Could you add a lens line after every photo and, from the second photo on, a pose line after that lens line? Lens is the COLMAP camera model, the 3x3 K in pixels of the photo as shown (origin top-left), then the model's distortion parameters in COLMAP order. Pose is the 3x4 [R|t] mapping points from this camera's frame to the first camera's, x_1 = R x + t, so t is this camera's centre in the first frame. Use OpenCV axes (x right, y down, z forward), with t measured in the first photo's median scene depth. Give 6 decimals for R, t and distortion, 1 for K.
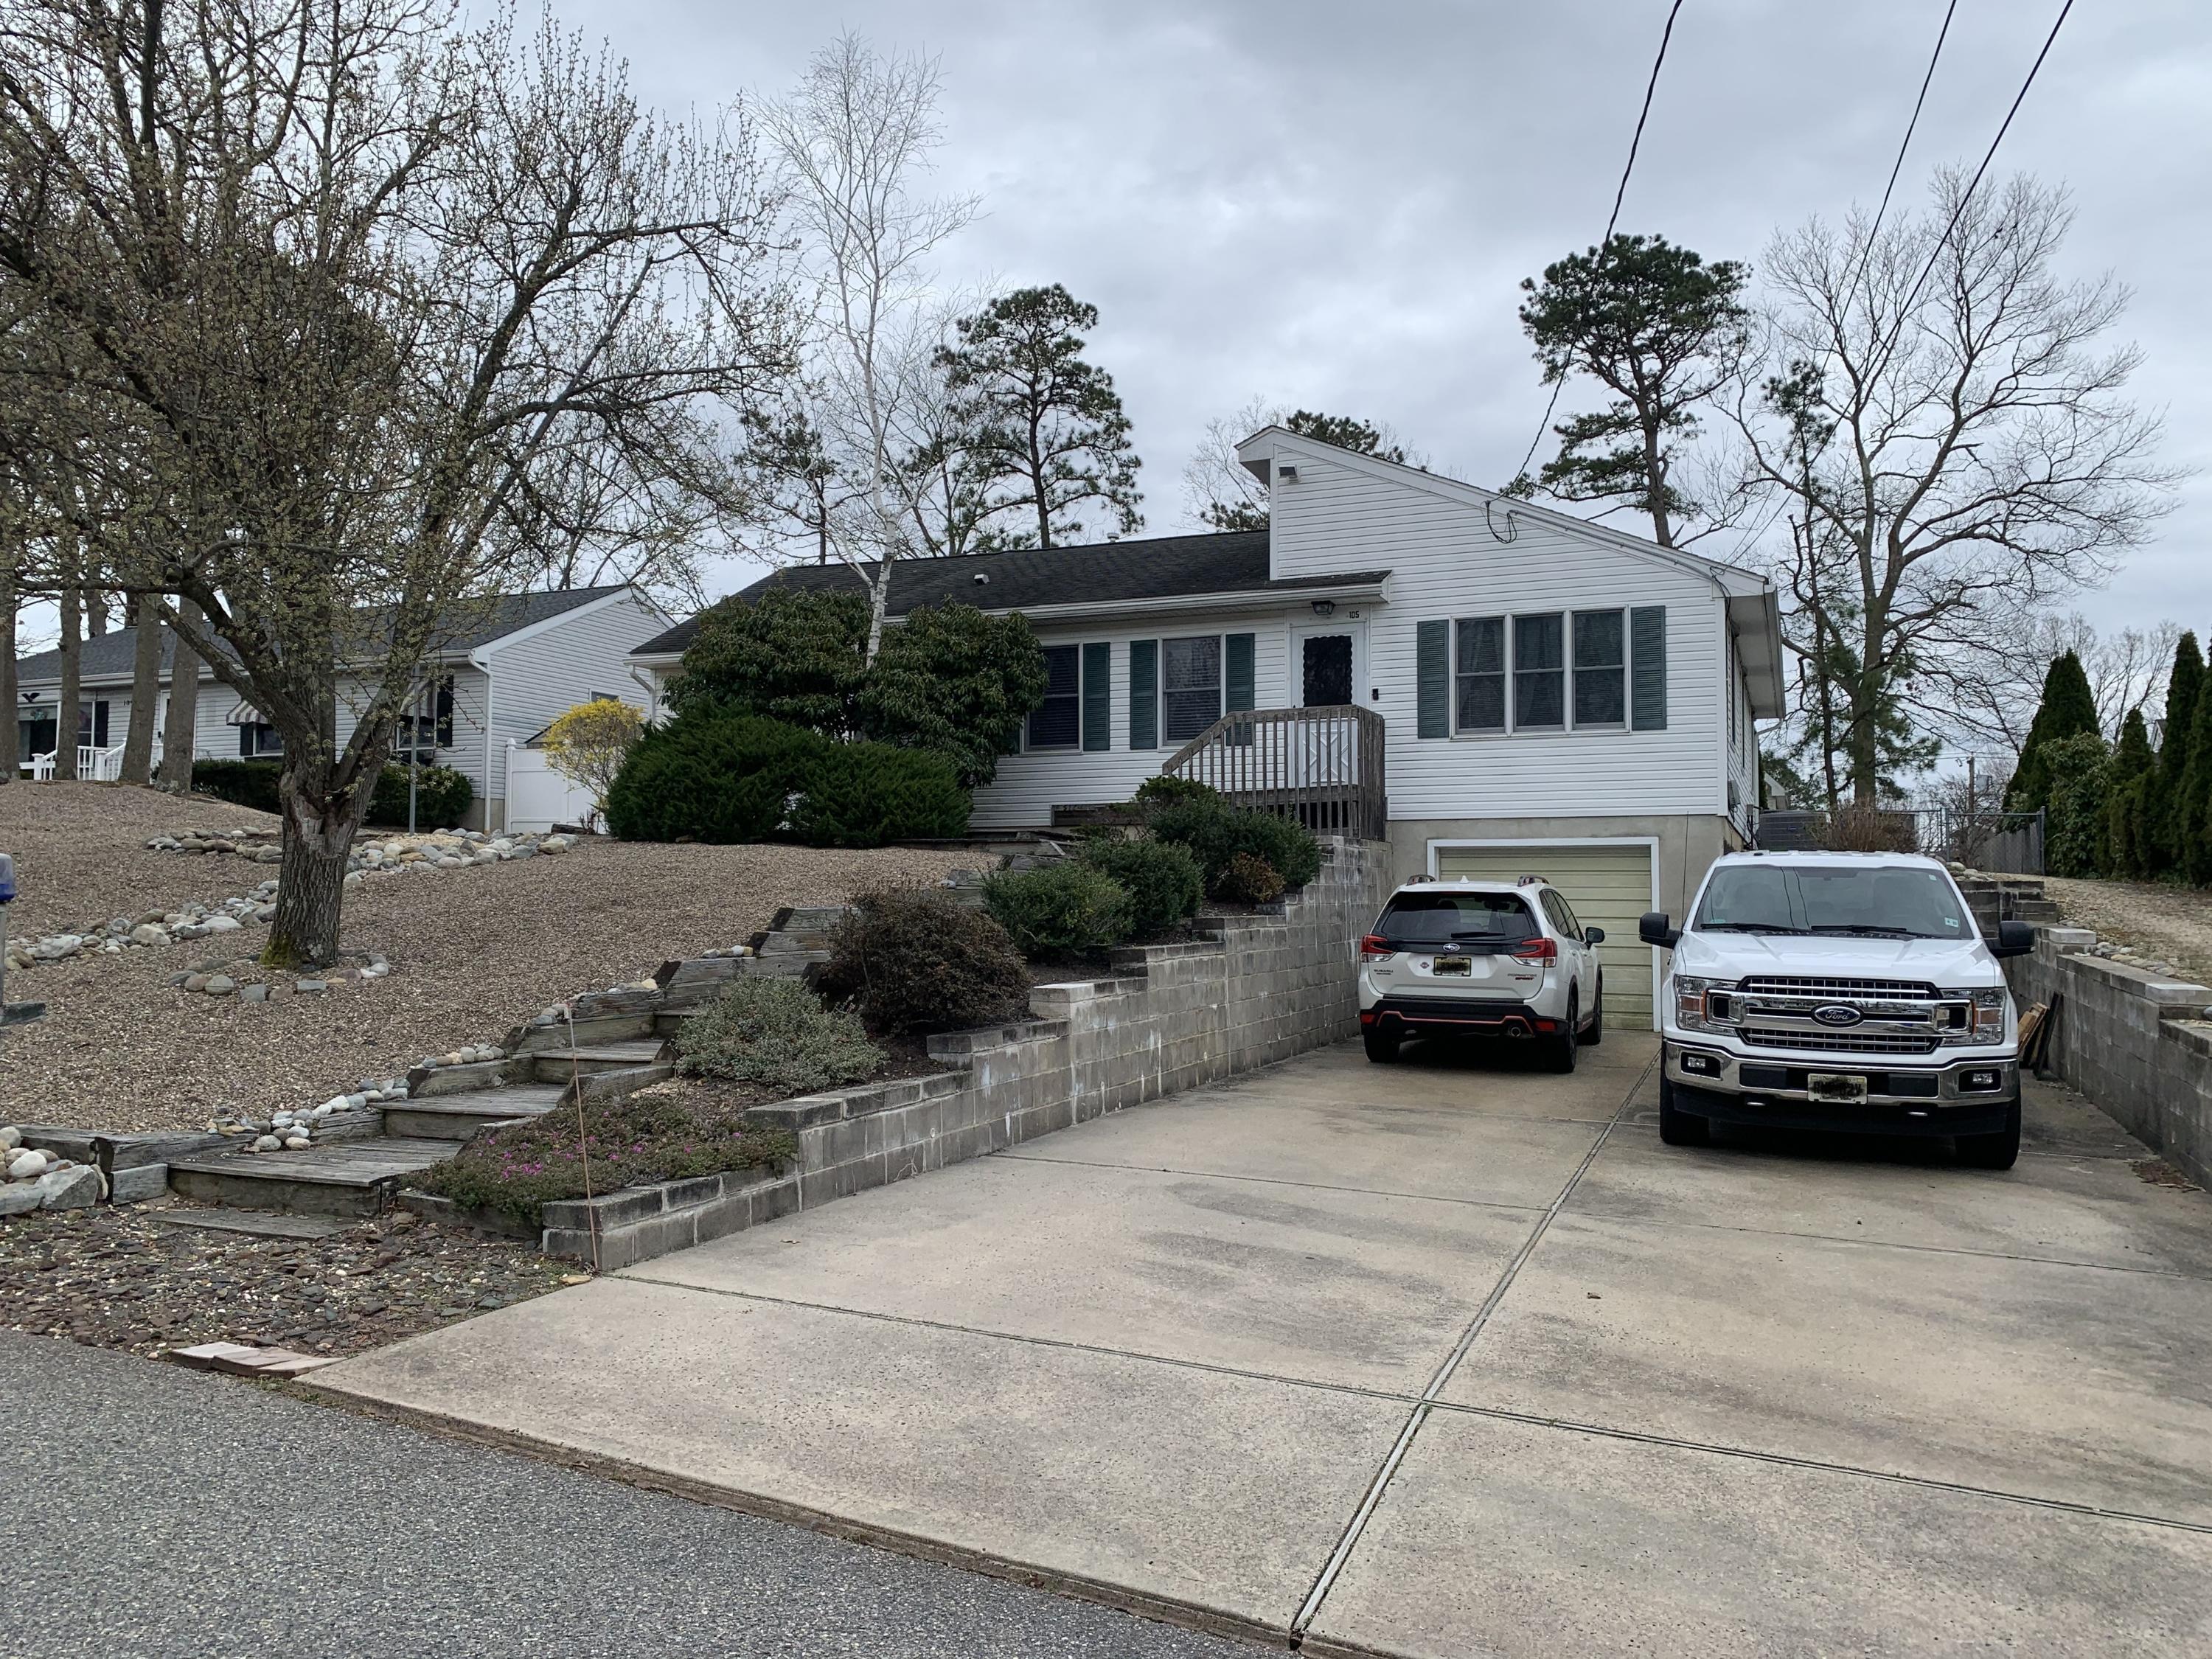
lens RADIAL K [[1656.7, 0, 1122.2], [0, 1656.7, 842.0], [0, 0, 1]] dist [0.036786, -0.039463]
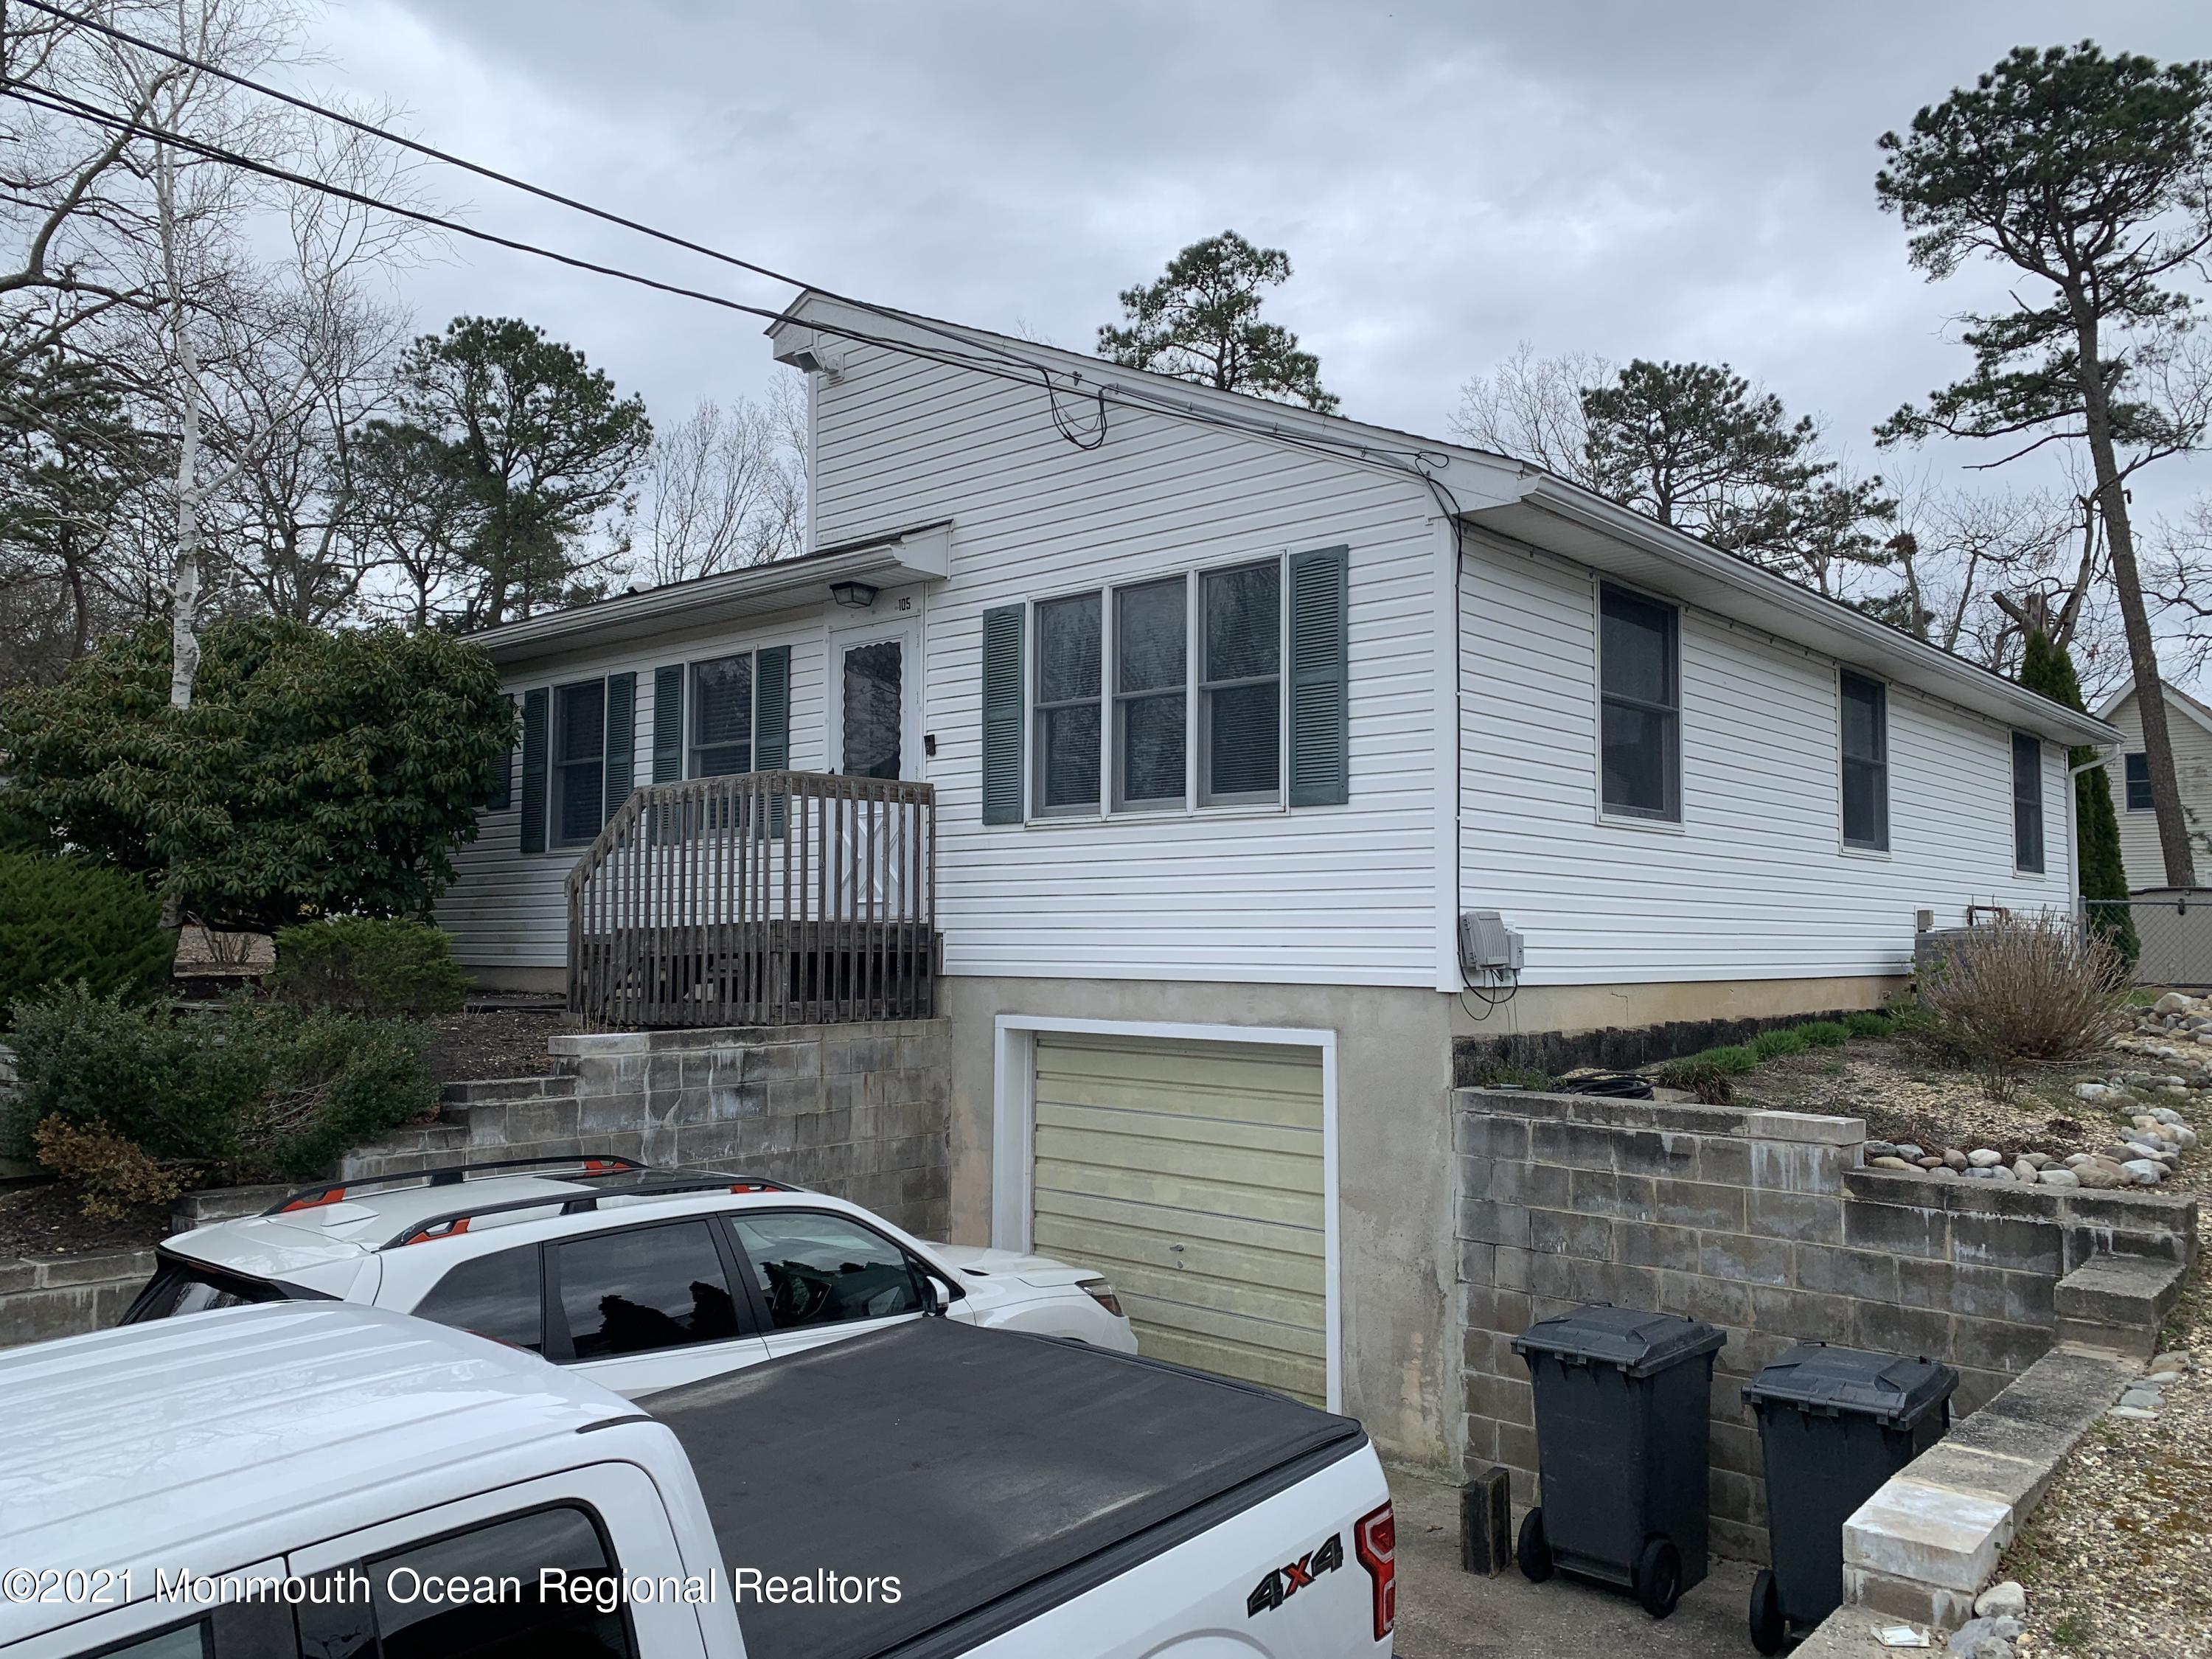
lens RADIAL K [[1698.2, 0, 1102.0], [0, 1698.2, 799.6], [0, 0, 1]] dist [0.025992, -0.035827]
pose [[0.937626, -0.023176, -0.346872, 0.411885], [0.005403, 0.998626, -0.052117, -0.042405], [0.347604, 0.046992, 0.936463, 0.503032]]
